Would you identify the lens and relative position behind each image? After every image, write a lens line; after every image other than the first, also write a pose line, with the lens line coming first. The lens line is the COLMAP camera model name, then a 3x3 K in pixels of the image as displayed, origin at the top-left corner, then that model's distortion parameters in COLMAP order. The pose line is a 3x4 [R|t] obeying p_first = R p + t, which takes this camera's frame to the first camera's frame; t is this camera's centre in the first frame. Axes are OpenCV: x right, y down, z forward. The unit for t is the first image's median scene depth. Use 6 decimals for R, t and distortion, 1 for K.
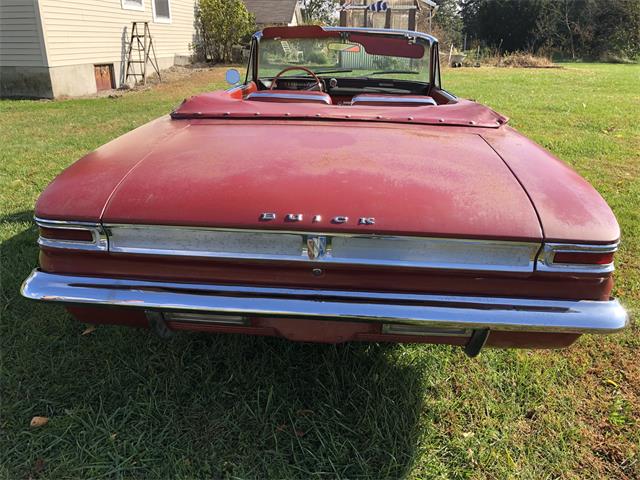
lens RADIAL K [[516.9, 0, 320.0], [0, 516.9, 240.0], [0, 0, 1]] dist [0.031492, -0.072813]
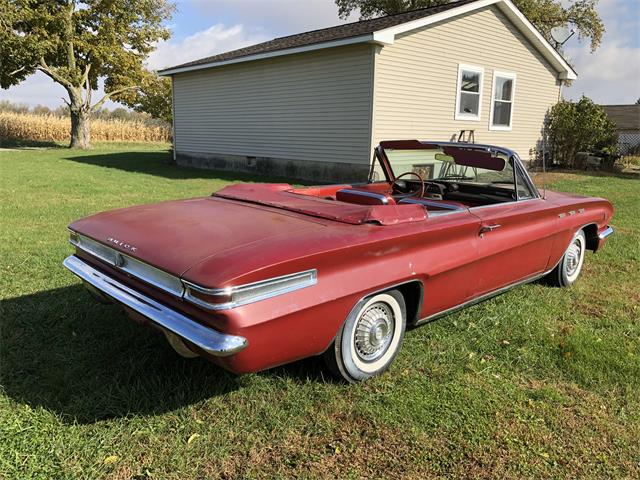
lens RADIAL K [[516.9, 0, 320.0], [0, 516.9, 240.0], [0, 0, 1]] dist [0.031492, -0.072813]
pose [[0.761185, 0.131394, -0.635085, 0.155145], [-0.245103, 0.964916, -0.094137, -0.005845], [0.600434, 0.227317, 0.766685, -0.001790]]
